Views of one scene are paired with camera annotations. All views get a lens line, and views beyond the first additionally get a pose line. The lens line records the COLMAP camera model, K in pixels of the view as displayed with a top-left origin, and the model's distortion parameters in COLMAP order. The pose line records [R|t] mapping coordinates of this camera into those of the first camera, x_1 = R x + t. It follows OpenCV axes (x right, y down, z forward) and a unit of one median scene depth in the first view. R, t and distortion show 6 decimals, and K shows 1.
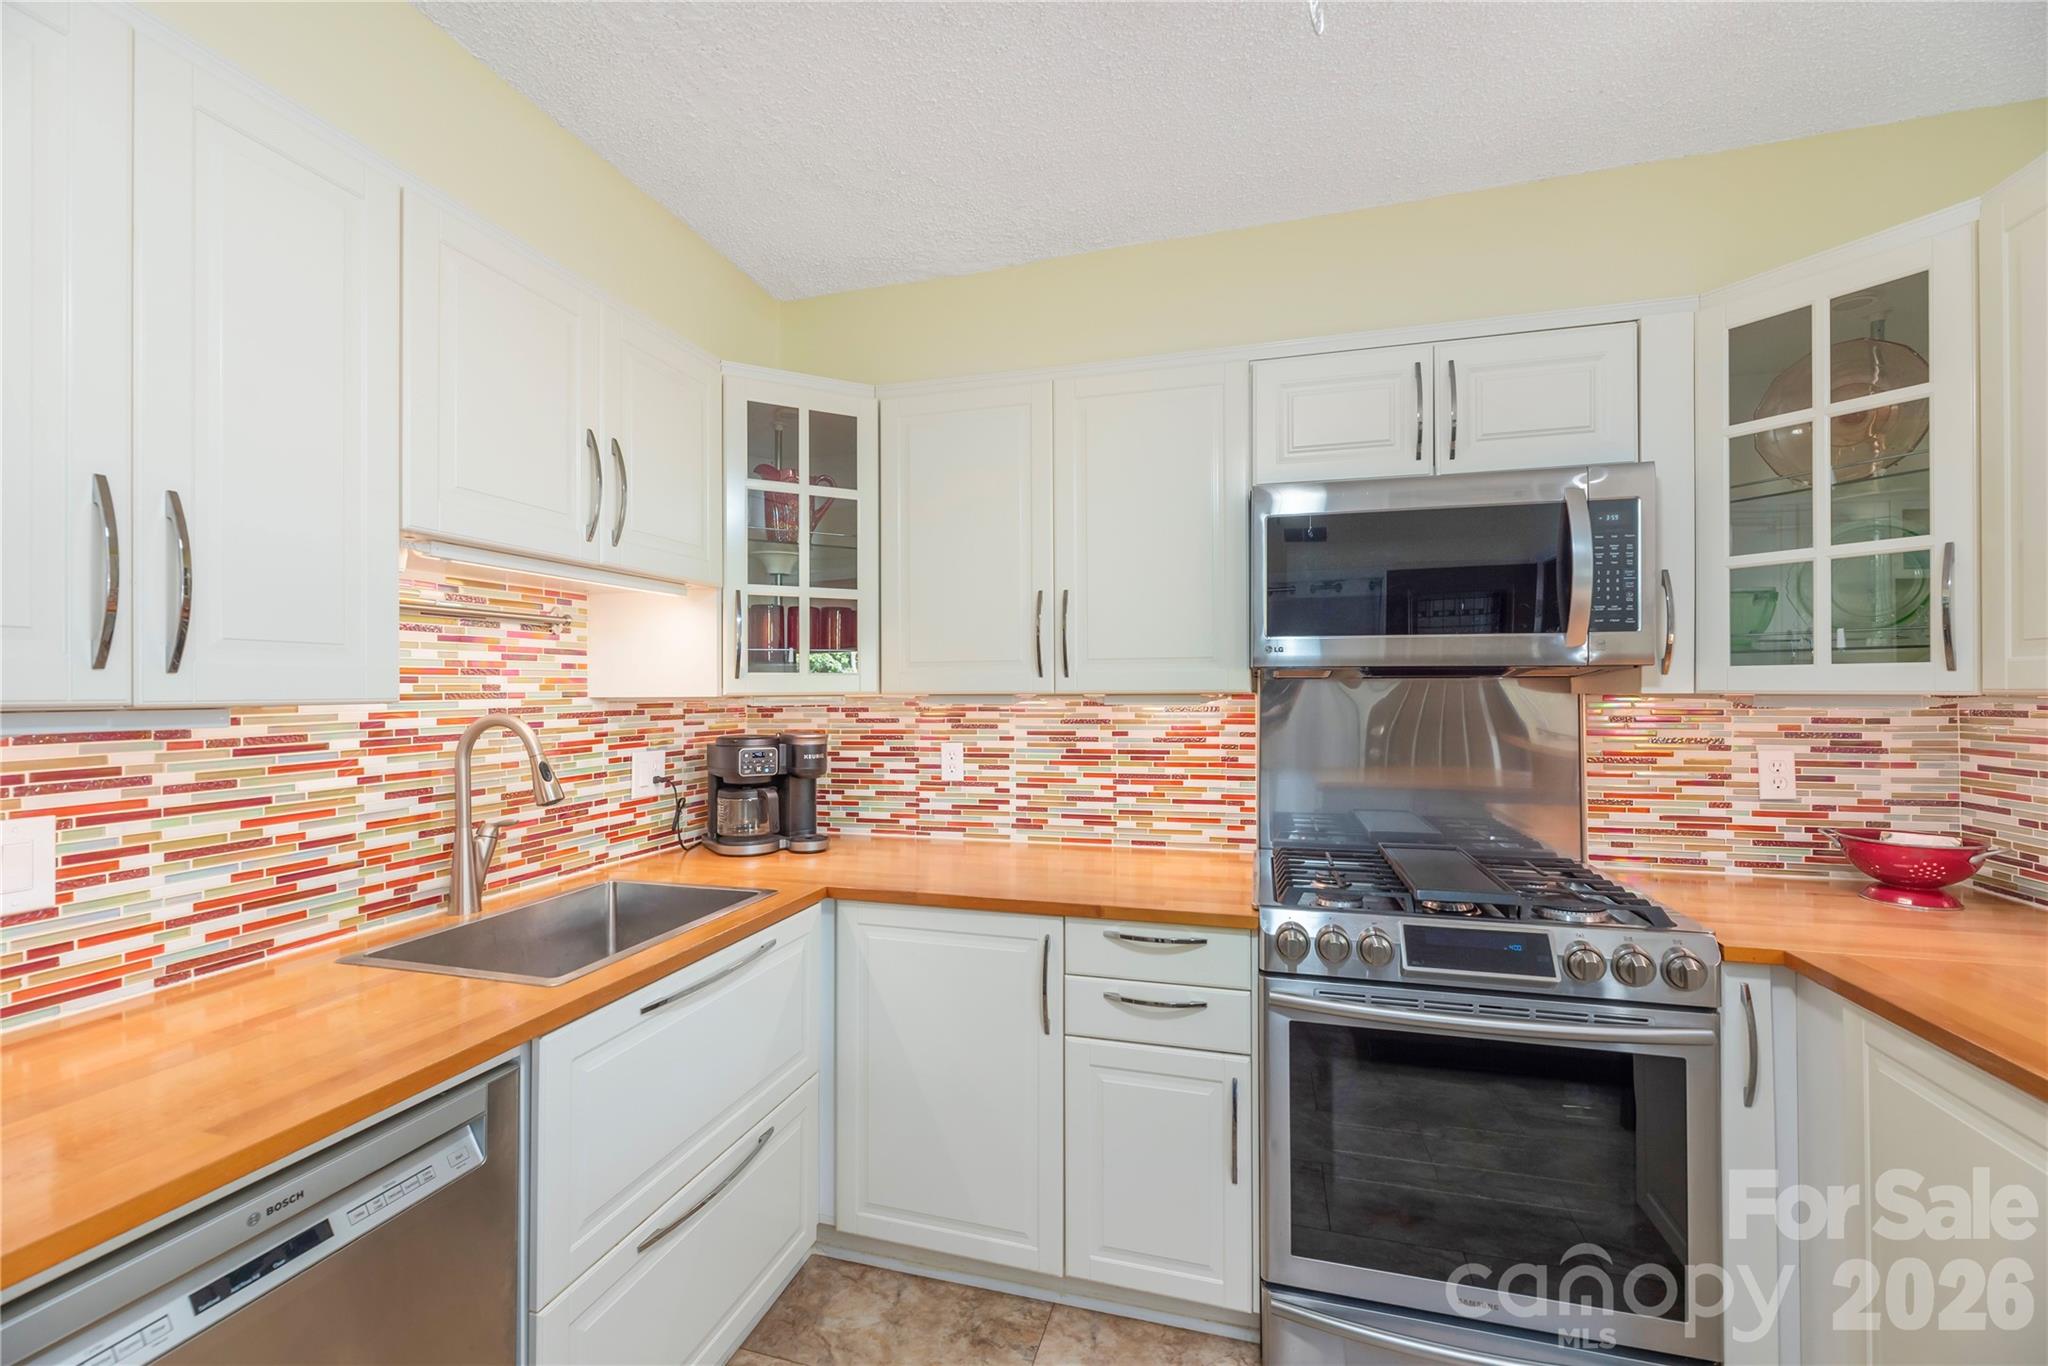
lens RADIAL K [[834.9, 0, 1024.6], [0, 834.9, 684.9], [0, 0, 1]] dist [-0.001147, -0.000041]
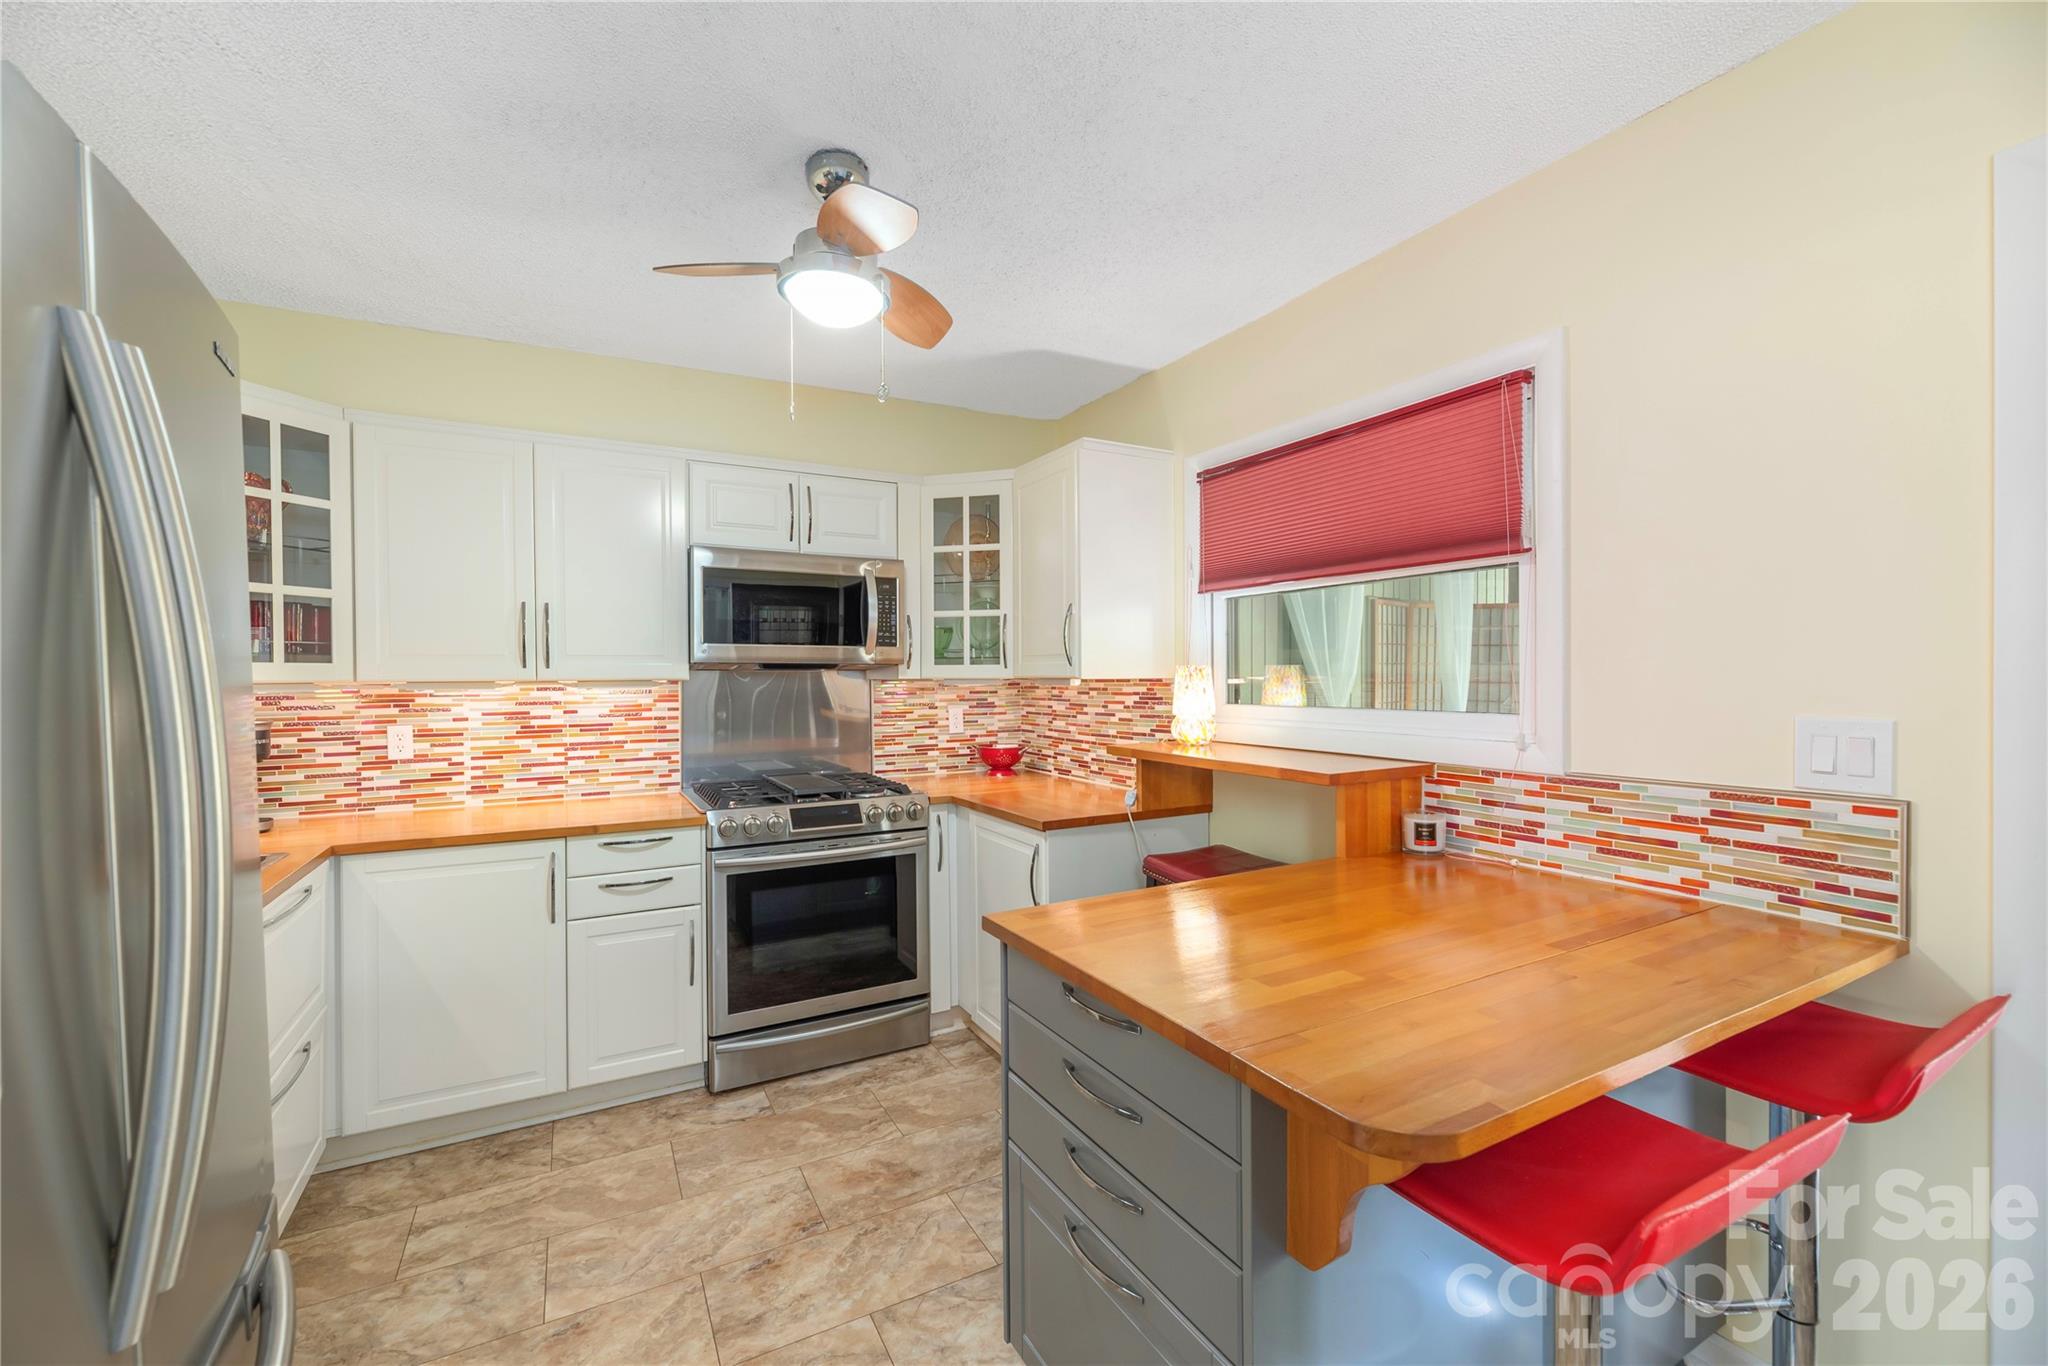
lens RADIAL K [[834.9, 0, 1024.6], [0, 834.9, 684.9], [0, 0, 1]] dist [-0.001147, -0.000041]
pose [[0.710244, -0.007860, 0.703911, -0.349473], [0.000097, 0.999939, 0.011068, 0.002801], [-0.703955, -0.007792, 0.710202, -0.487702]]
